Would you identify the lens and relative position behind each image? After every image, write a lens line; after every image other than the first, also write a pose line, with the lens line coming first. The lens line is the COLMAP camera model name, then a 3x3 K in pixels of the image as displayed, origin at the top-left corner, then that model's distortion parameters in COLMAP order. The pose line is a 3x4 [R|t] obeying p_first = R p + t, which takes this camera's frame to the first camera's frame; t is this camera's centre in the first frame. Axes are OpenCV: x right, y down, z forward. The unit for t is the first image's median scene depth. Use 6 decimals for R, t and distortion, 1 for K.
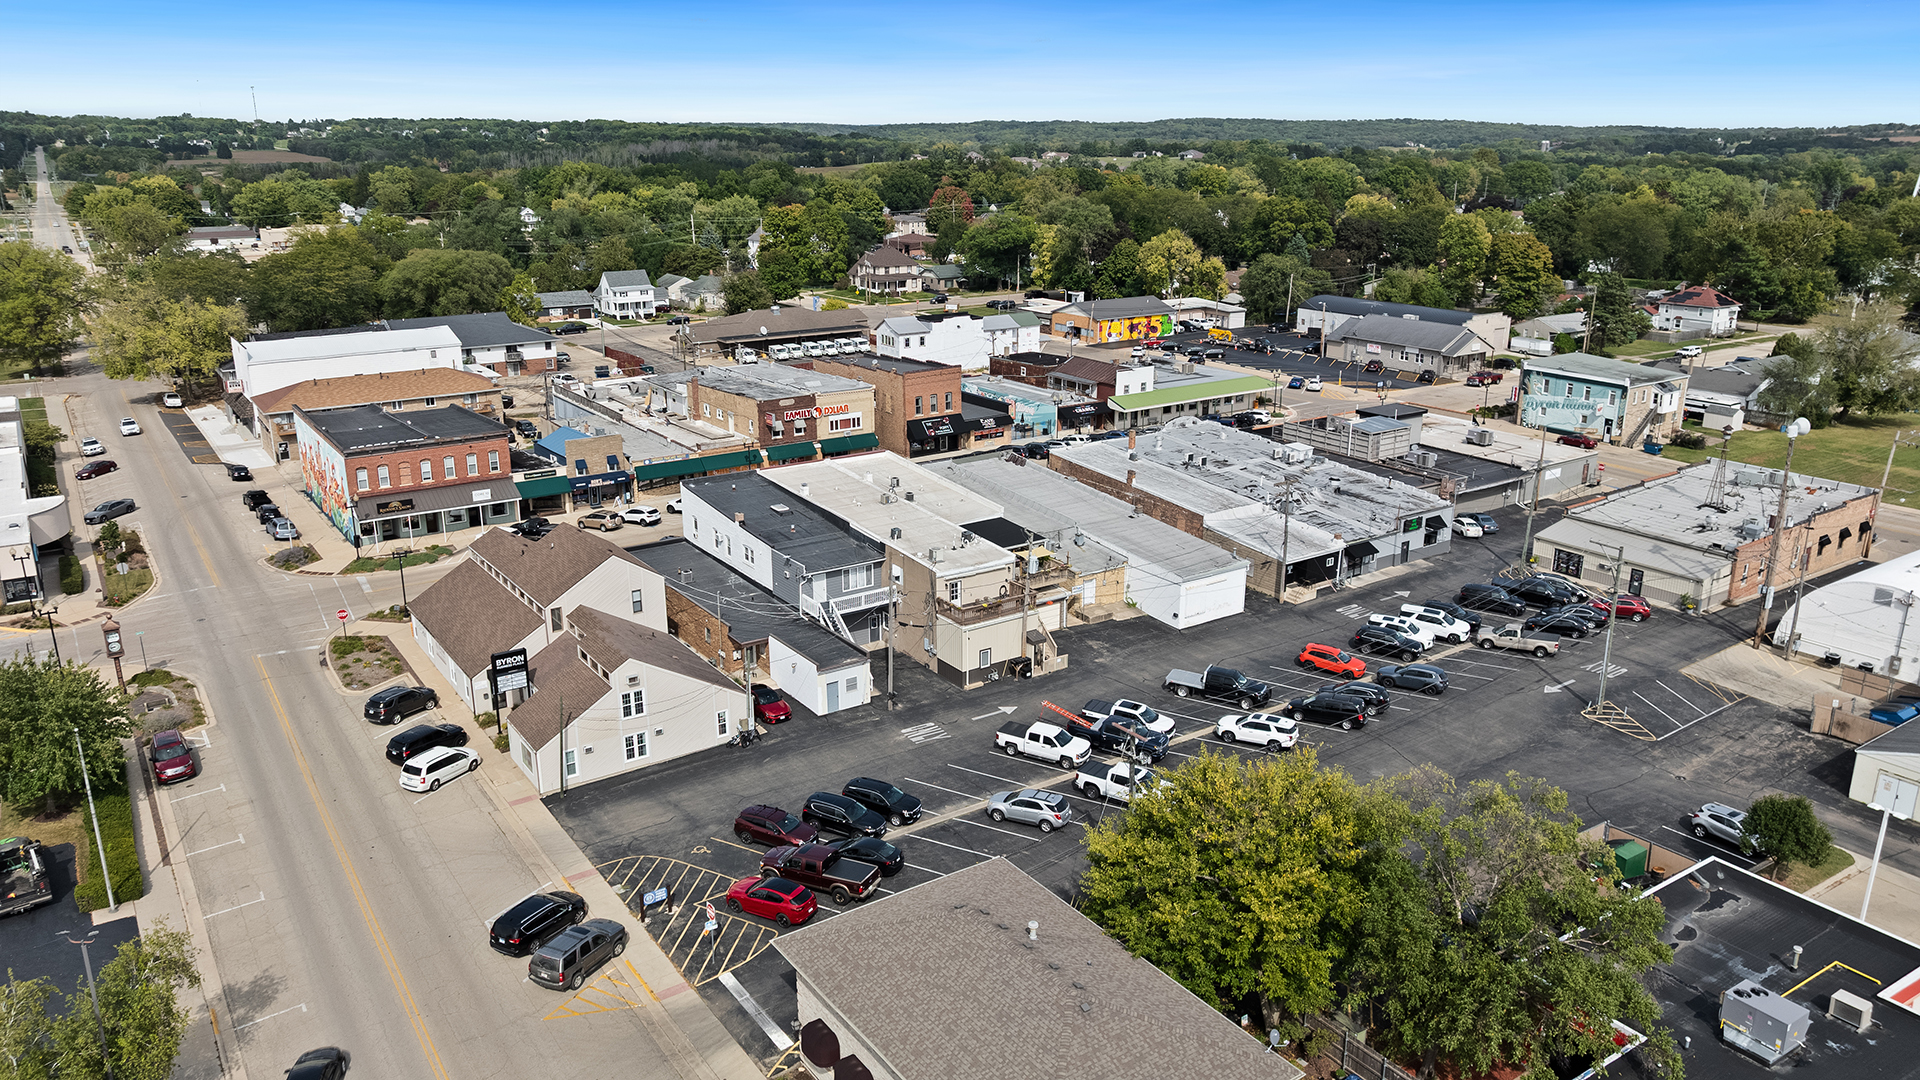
lens RADIAL K [[1350.2, 0, 965.1], [0, 1350.2, 536.3], [0, 0, 1]] dist [-0.022130, 0.004753]
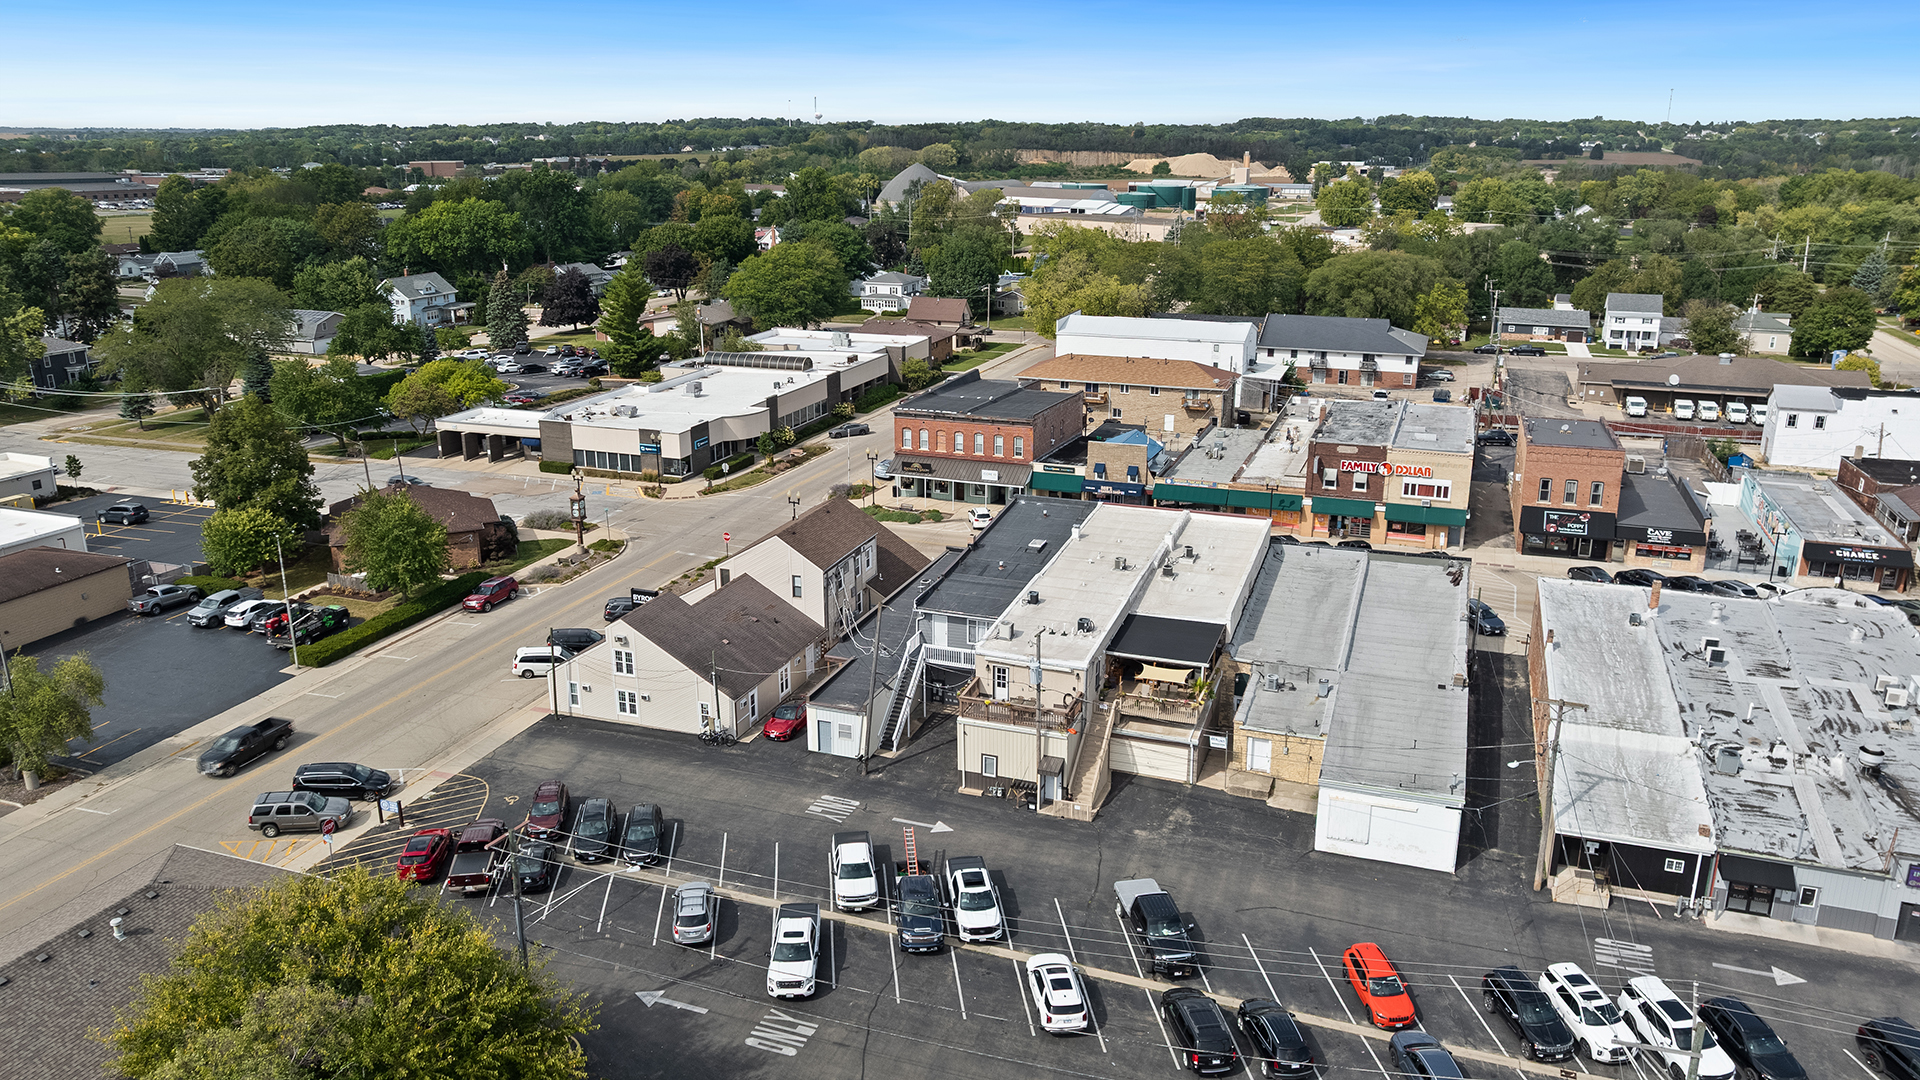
lens RADIAL K [[1350.2, 0, 965.1], [0, 1350.2, 536.3], [0, 0, 1]] dist [-0.022130, 0.004753]
pose [[0.575853, 0.233334, -0.783549, 0.472408], [-0.234686, 0.965249, 0.114966, -0.103311], [0.783145, 0.117684, 0.610602, 0.362286]]
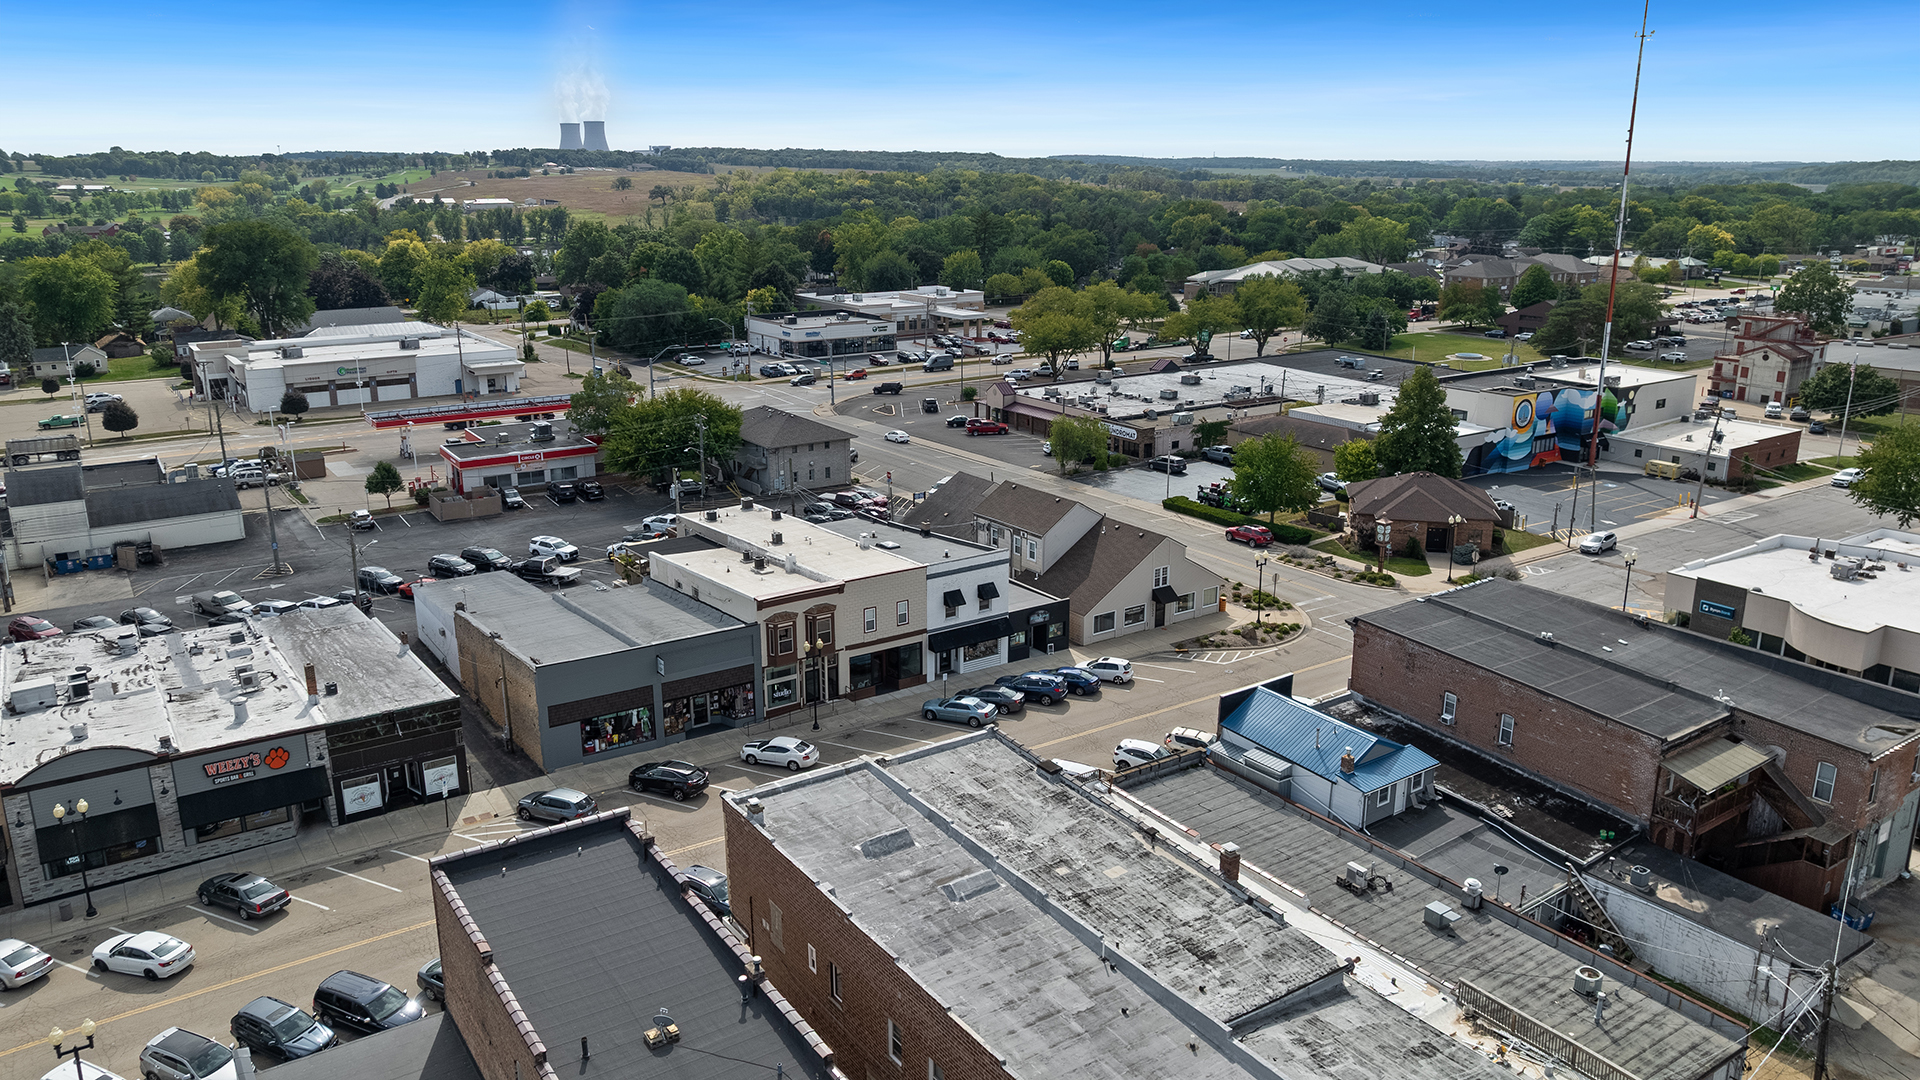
lens RADIAL K [[1350.2, 0, 965.1], [0, 1350.2, 536.3], [0, 0, 1]] dist [-0.022130, 0.004753]
pose [[-0.999989, -0.000989, 0.004522, -0.171764], [0.001589, 0.844233, 0.535974, -0.465701], [-0.004348, 0.535976, -0.844222, 1.574294]]
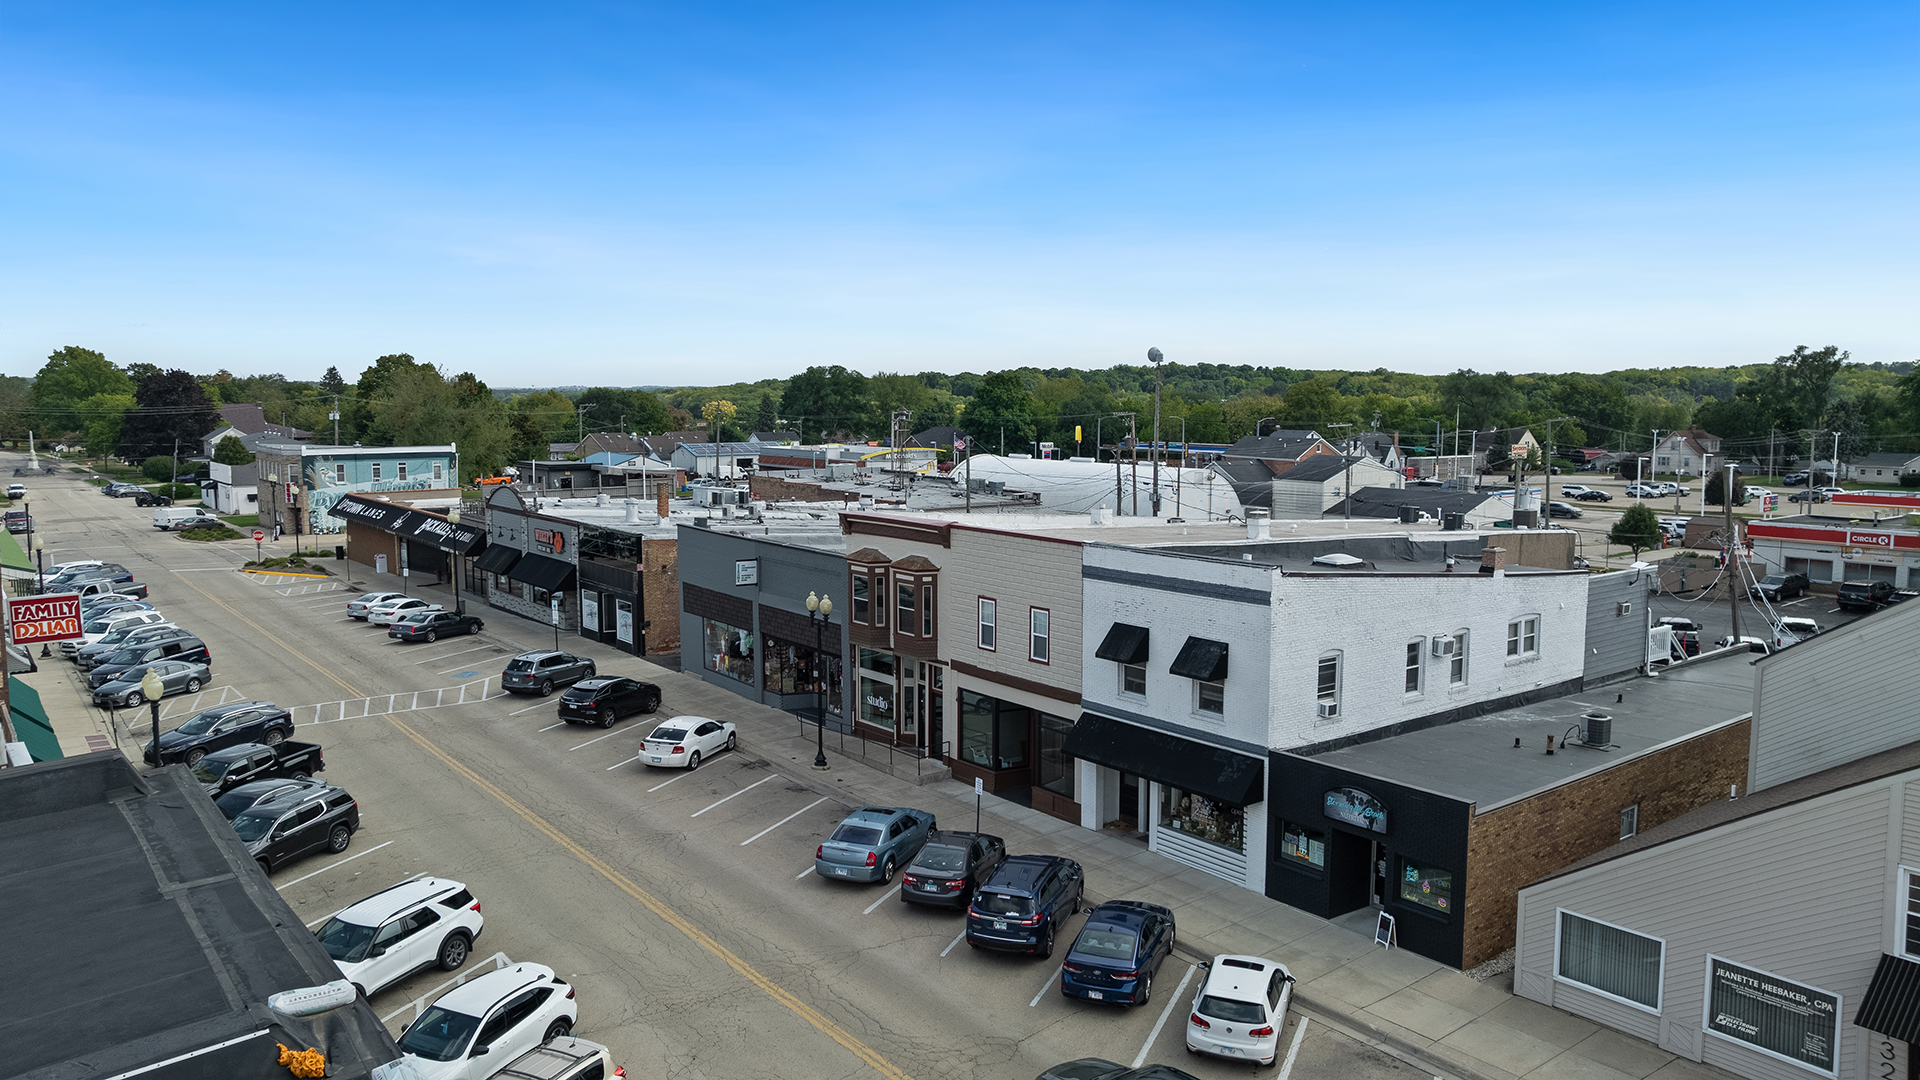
lens RADIAL K [[1350.2, 0, 965.1], [0, 1350.2, 536.3], [0, 0, 1]] dist [-0.022130, 0.004753]
pose [[-0.058057, -0.108027, 0.992451, -0.467131], [0.289466, 0.949599, 0.120296, -0.095634], [-0.955426, 0.294265, -0.023861, 0.979724]]
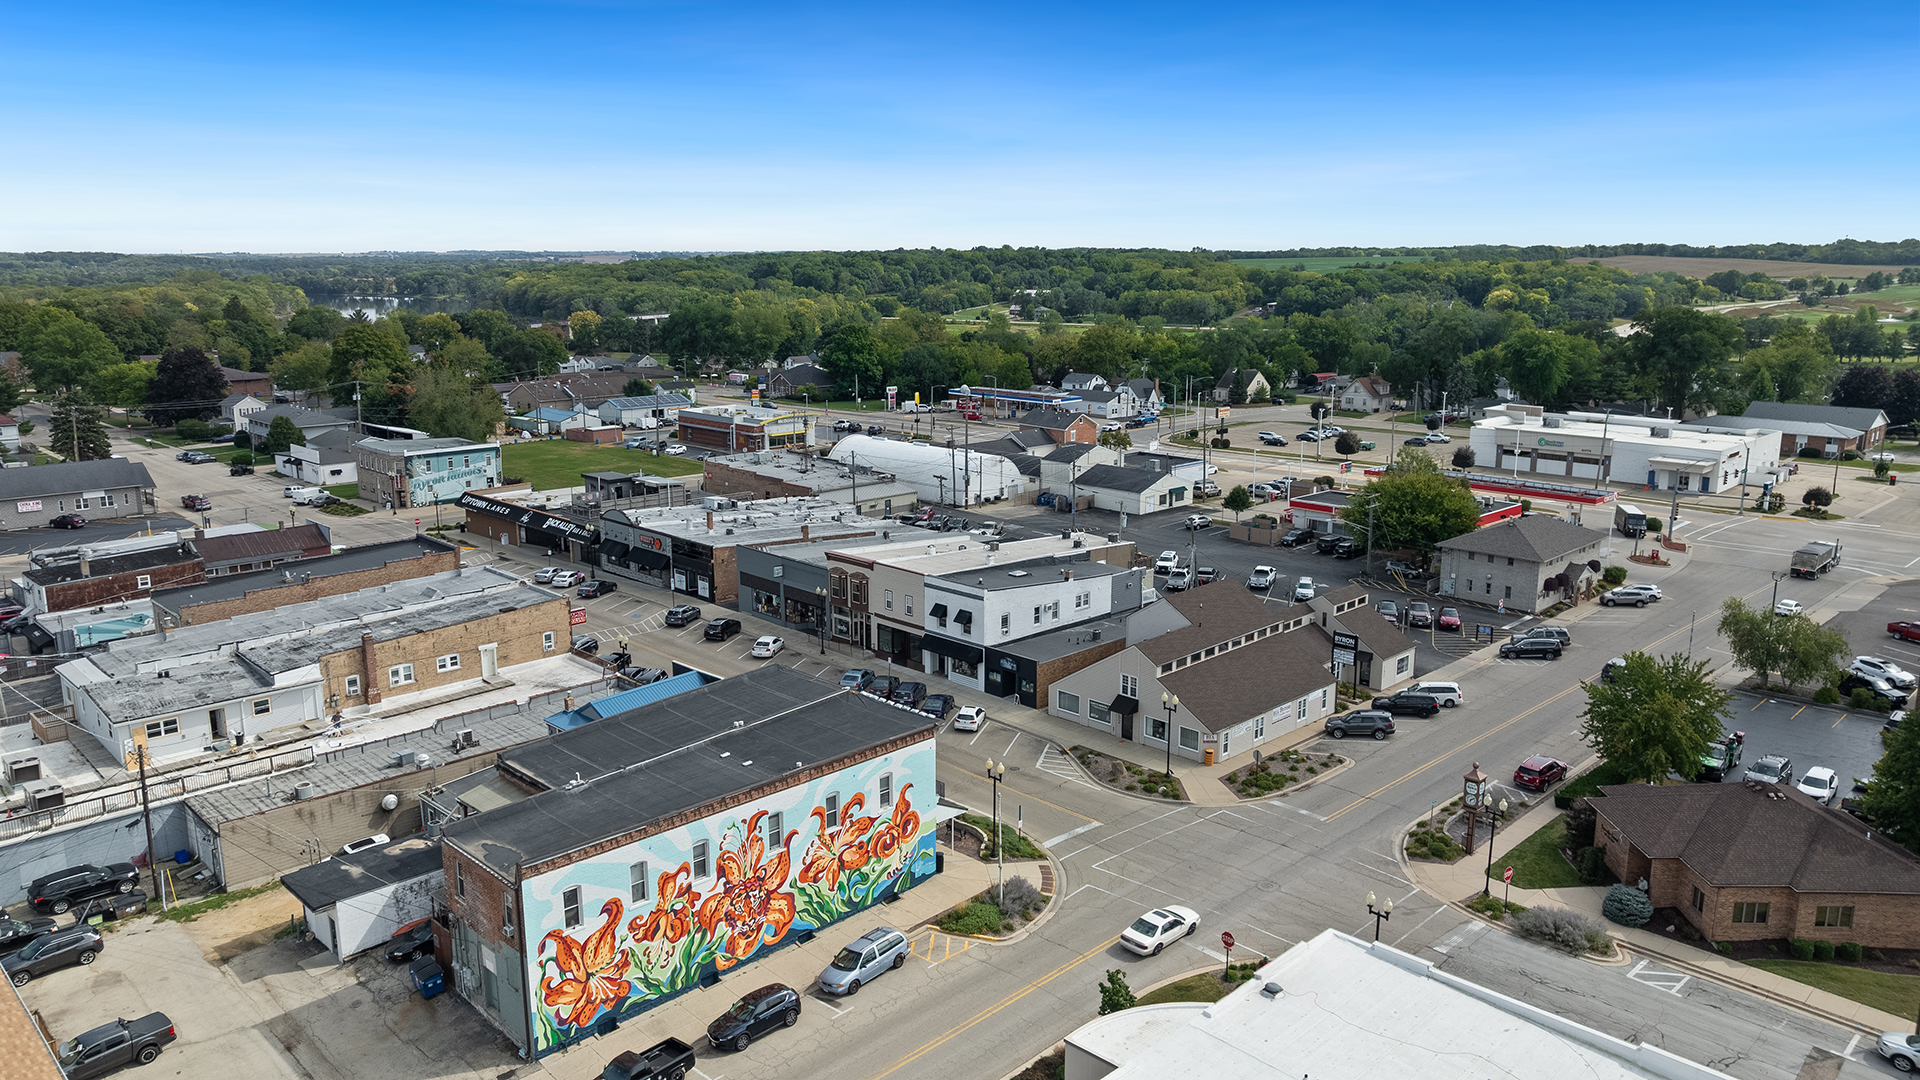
lens RADIAL K [[1350.2, 0, 965.1], [0, 1350.2, 536.3], [0, 0, 1]] dist [-0.022130, 0.004753]
pose [[-0.178409, -0.203111, 0.962765, -1.037013], [0.284874, 0.925895, 0.248122, -0.292849], [-0.941816, 0.318534, -0.107328, 1.009774]]
